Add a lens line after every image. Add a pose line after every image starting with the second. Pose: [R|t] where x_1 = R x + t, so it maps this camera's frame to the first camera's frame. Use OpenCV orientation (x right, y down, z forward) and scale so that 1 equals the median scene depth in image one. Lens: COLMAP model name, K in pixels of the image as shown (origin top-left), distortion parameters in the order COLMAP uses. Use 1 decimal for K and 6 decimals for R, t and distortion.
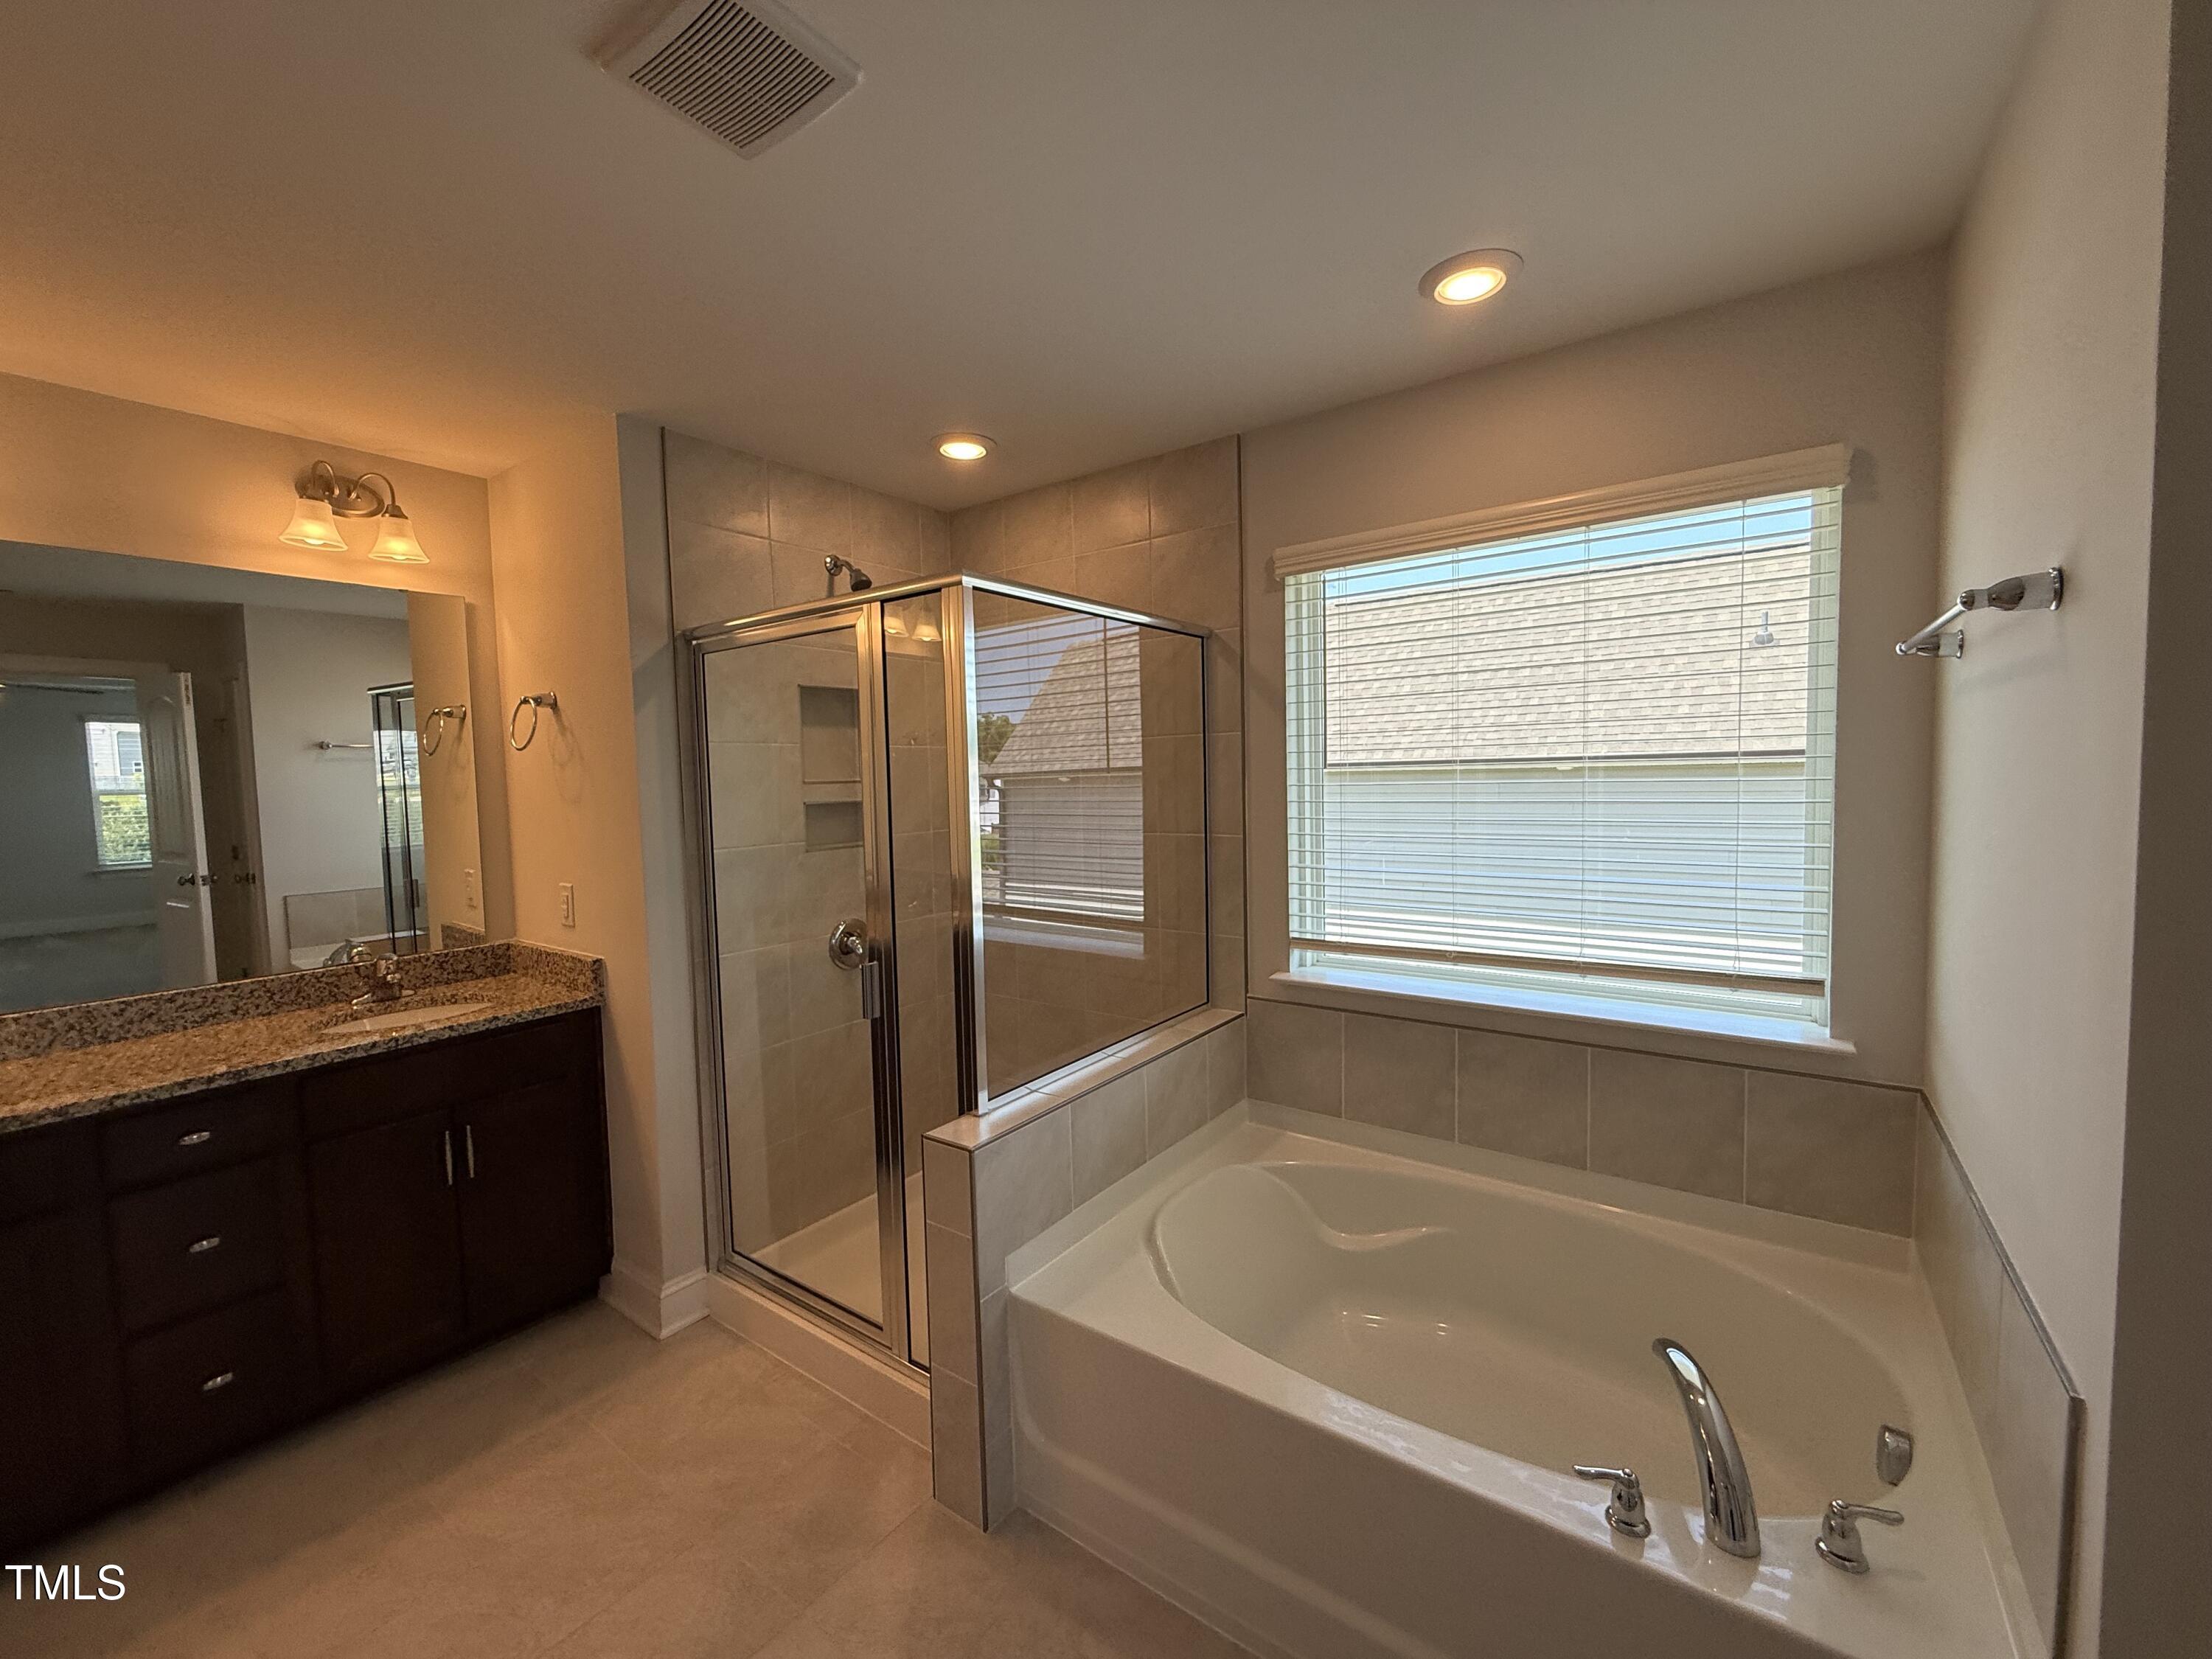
lens RADIAL K [[875.2, 0, 1106.7], [0, 875.2, 828.7], [0, 0, 1]] dist [0.002837, 0.000144]
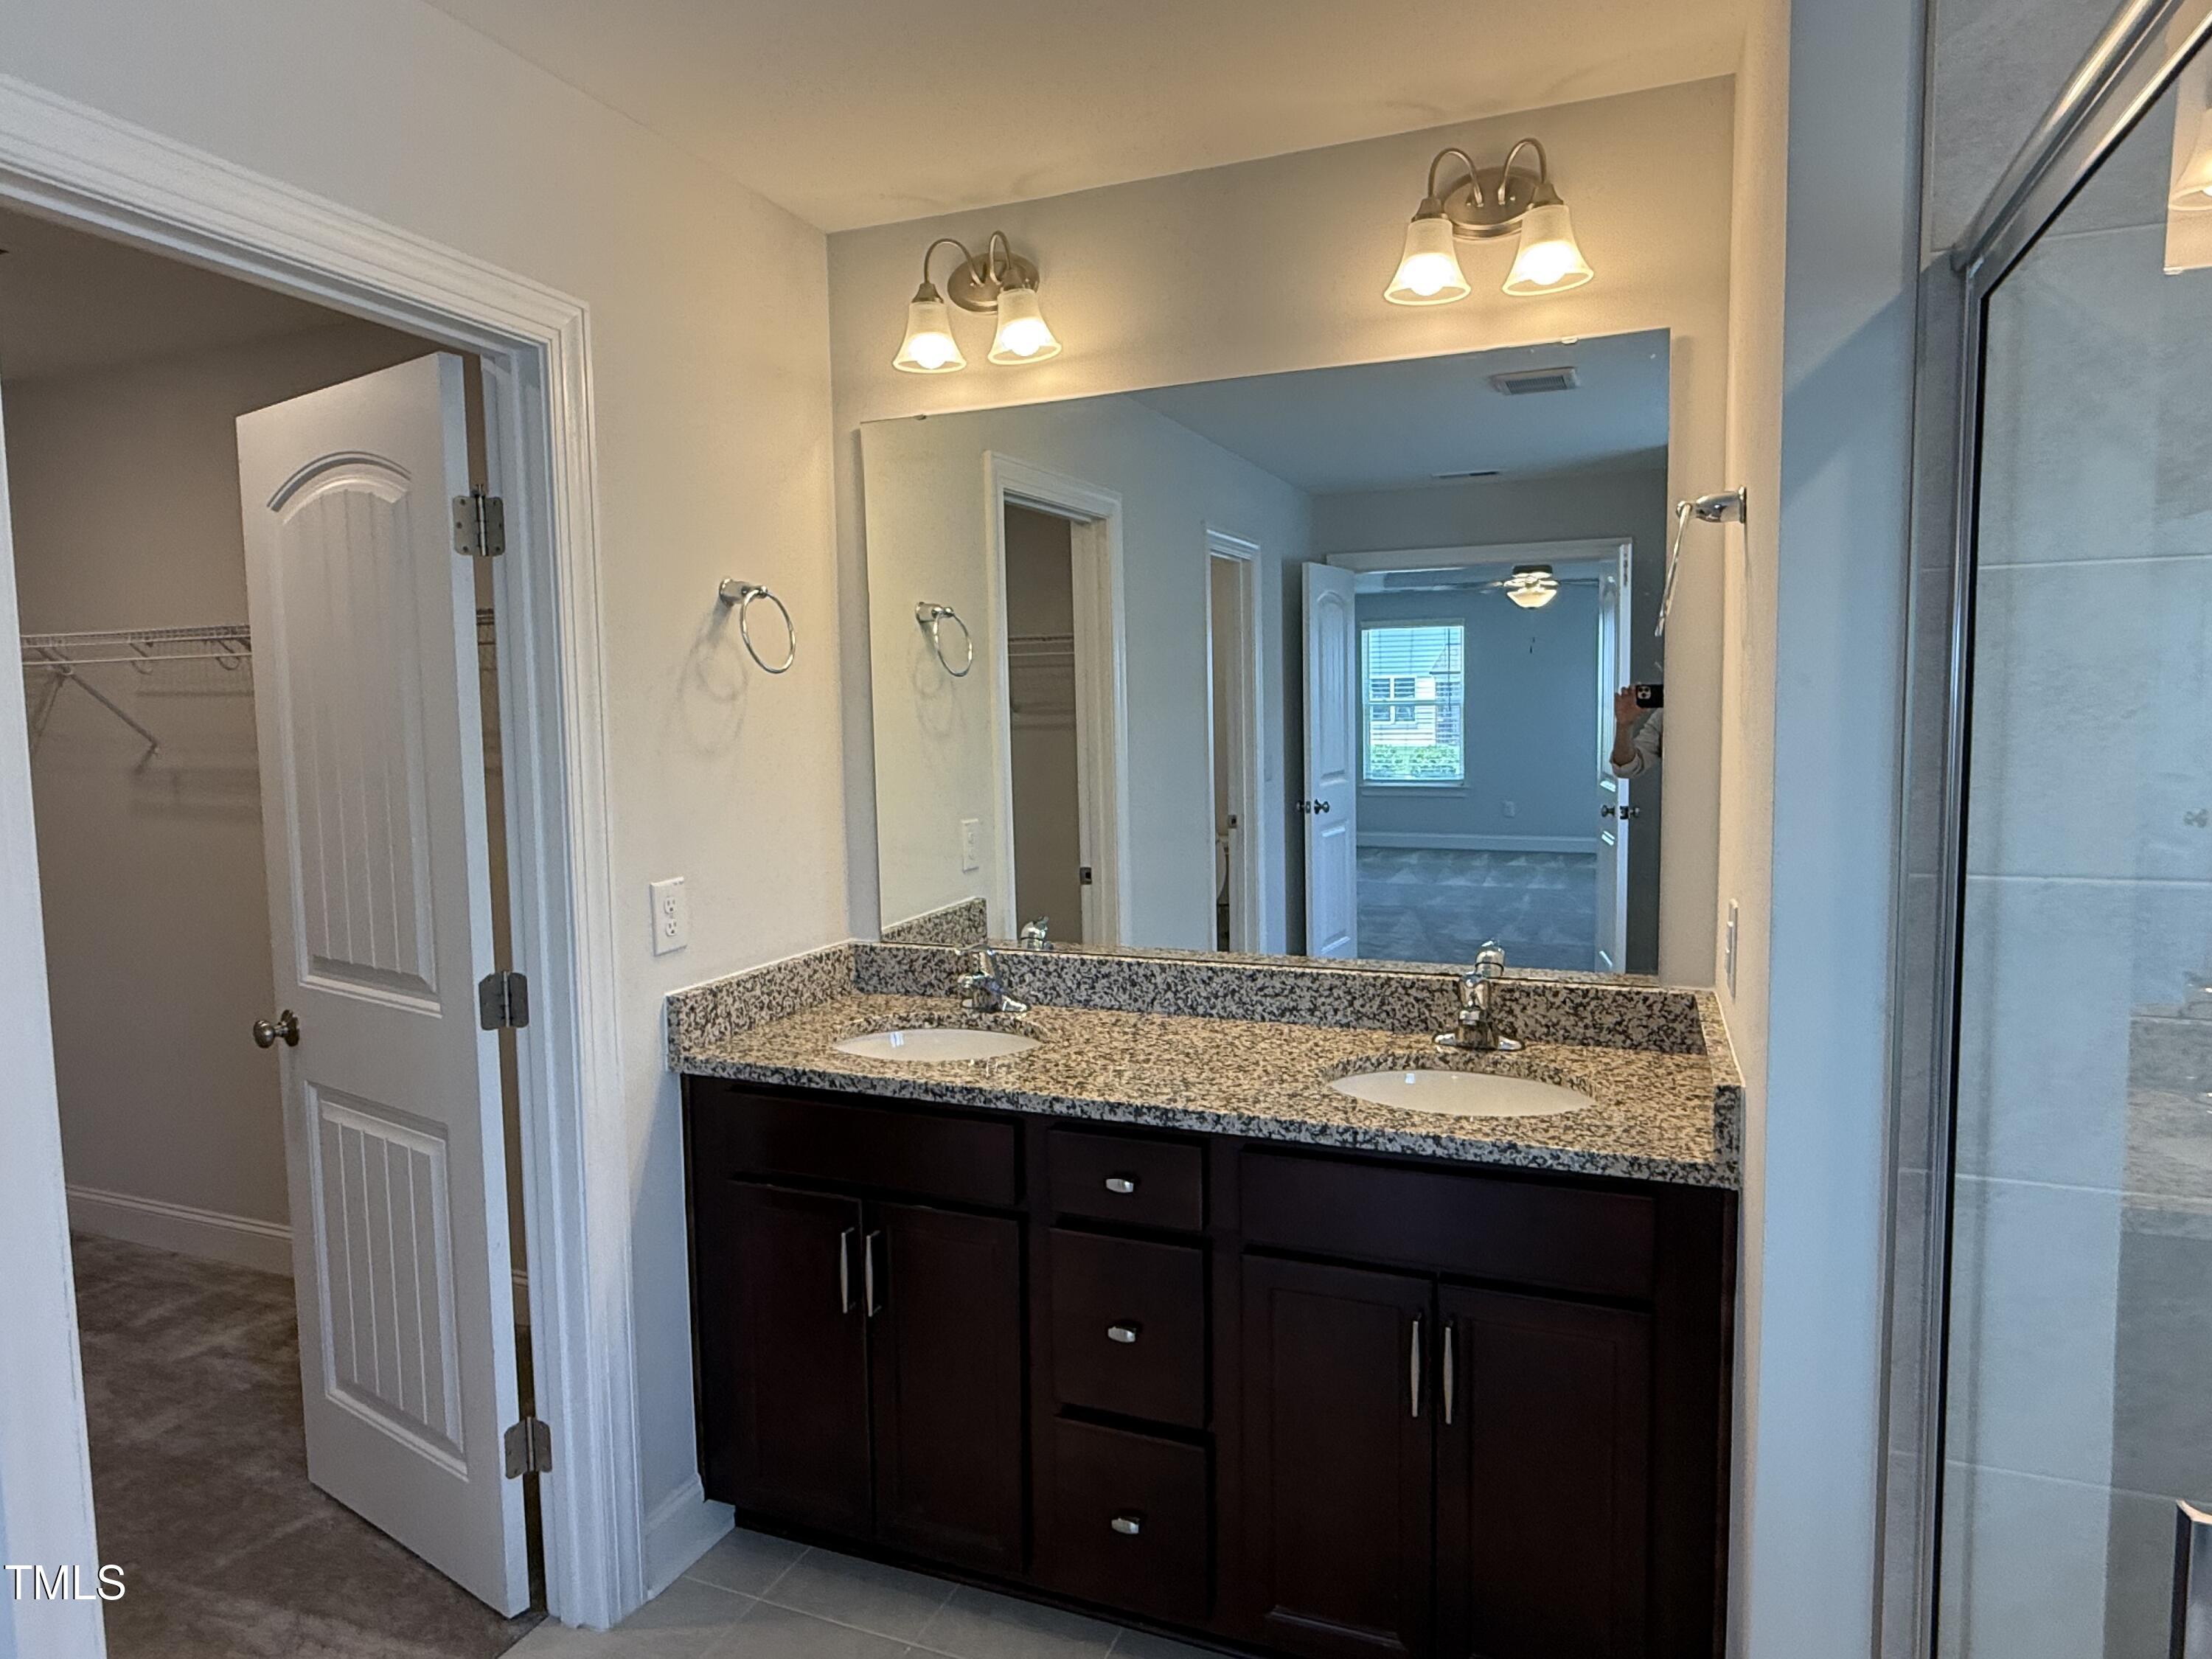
lens RADIAL K [[1287.9, 0, 1108.1], [0, 1287.9, 831.7], [0, 0, 1]] dist [0.004074, 0.000981]
pose [[0.233880, 0.107323, -0.966324, -0.044873], [-0.049458, 0.993916, 0.098417, -0.029398], [0.971007, 0.024775, 0.237765, 0.592910]]
